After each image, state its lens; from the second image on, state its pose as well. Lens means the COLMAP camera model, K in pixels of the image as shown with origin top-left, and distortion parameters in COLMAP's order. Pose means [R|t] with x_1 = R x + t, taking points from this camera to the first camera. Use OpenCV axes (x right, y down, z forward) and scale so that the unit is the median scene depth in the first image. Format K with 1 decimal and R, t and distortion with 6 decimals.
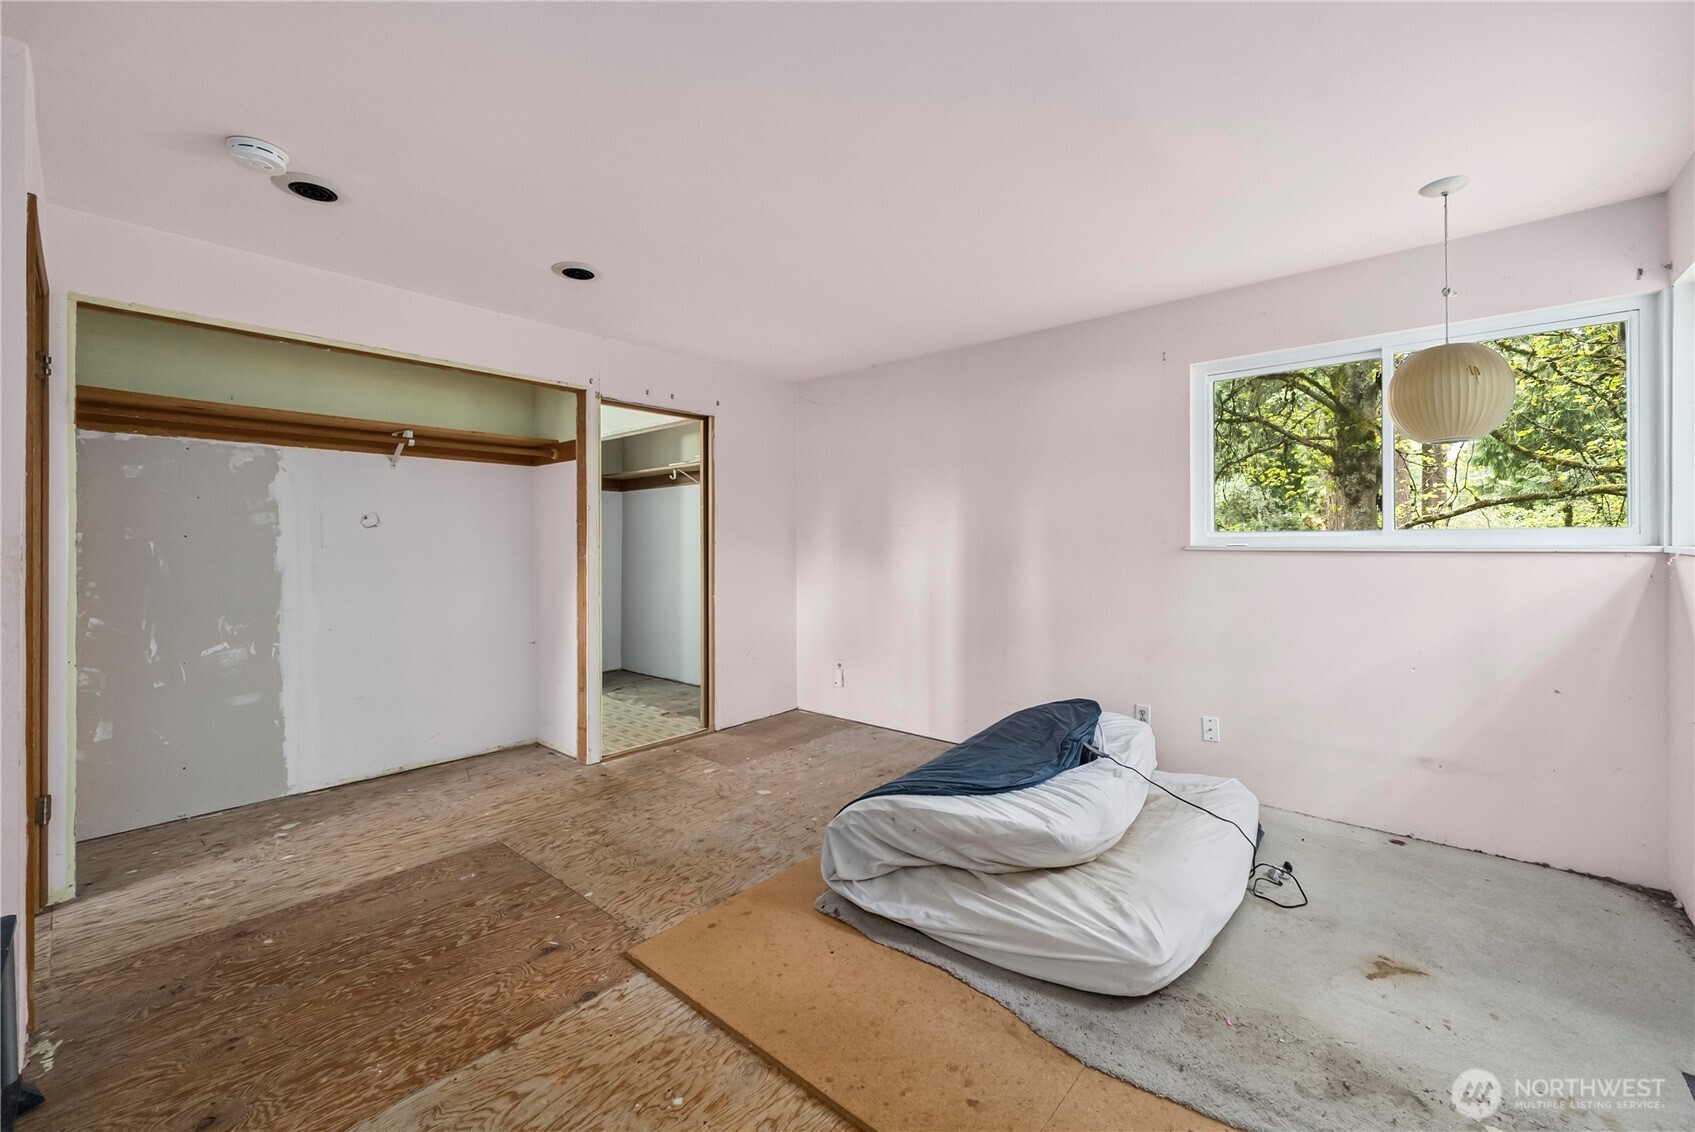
lens RADIAL K [[671.9, 0, 849.6], [0, 671.9, 548.9], [0, 0, 1]] dist [-0.002571, 0.000108]
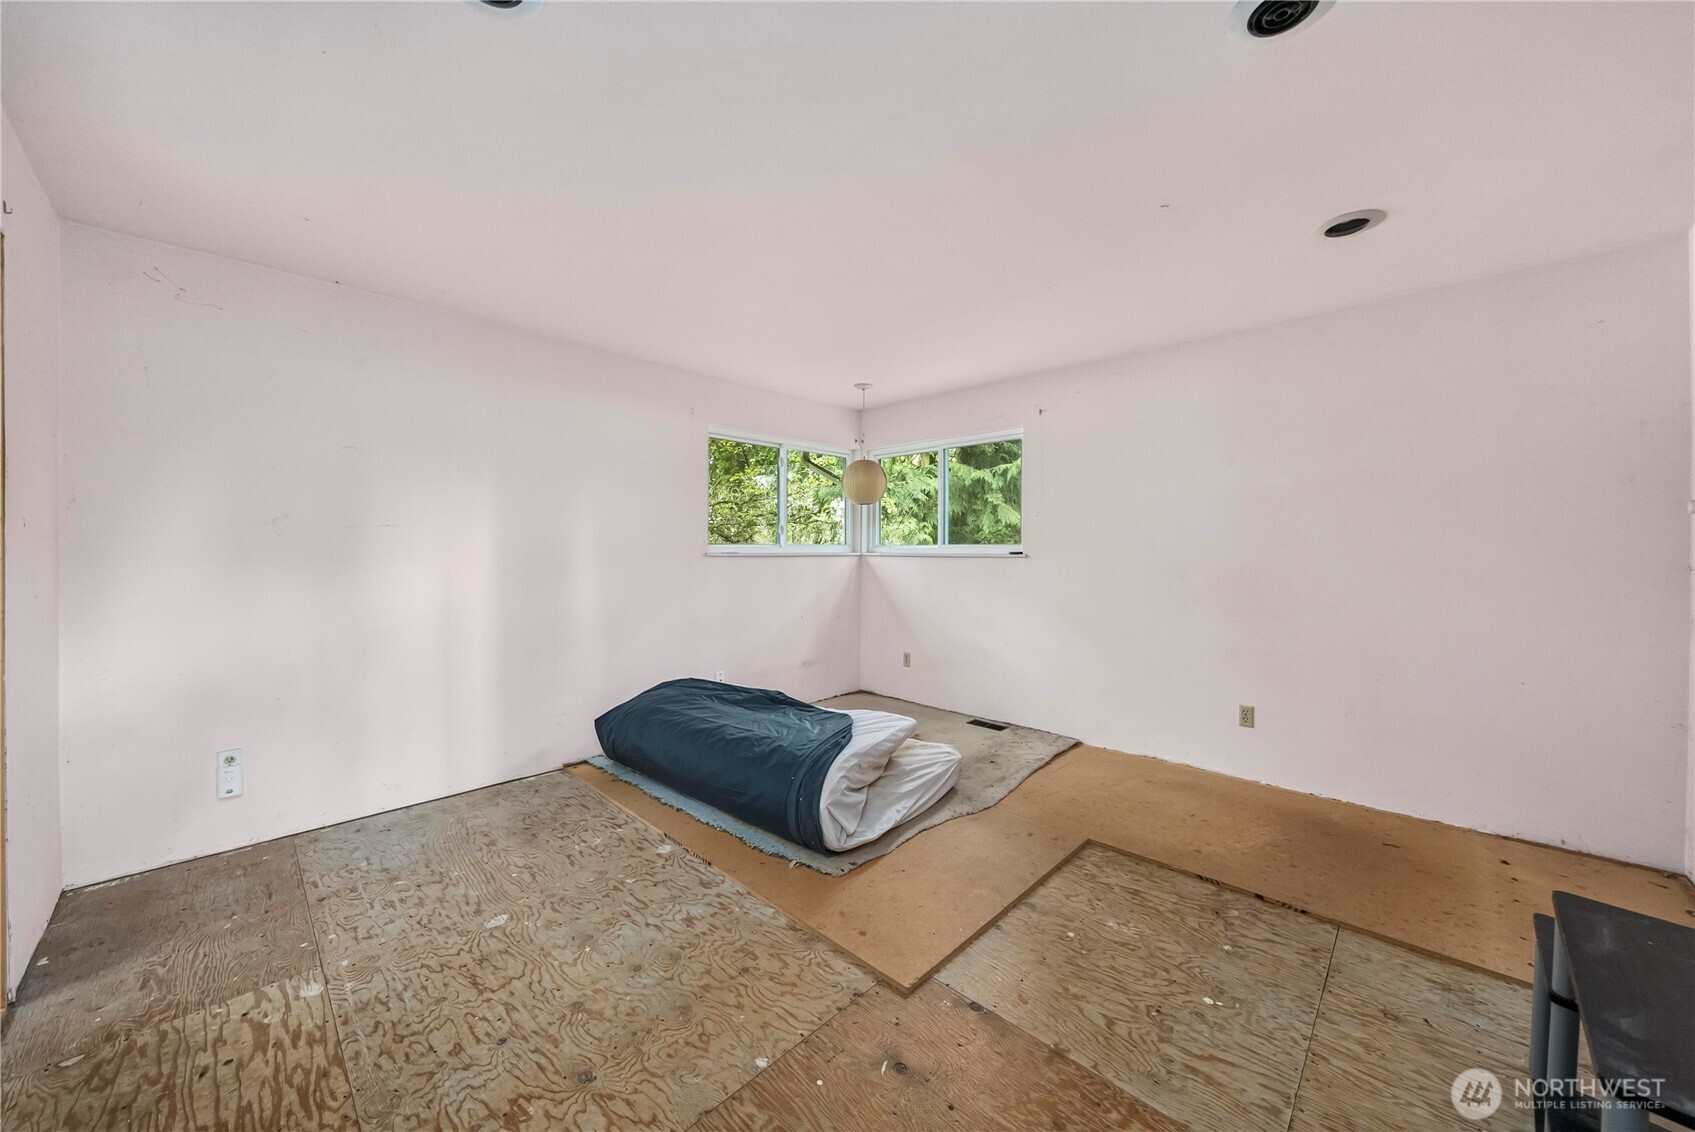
lens RADIAL K [[592.4, 0, 850.0], [0, 592.4, 563.5], [0, 0, 1]] dist [-0.006581, -0.000265]
pose [[0.074196, -0.017279, 0.997094, -1.074077], [0.010399, 0.999809, 0.016553, 0.001650], [-0.997189, 0.009141, 0.074361, 0.956675]]
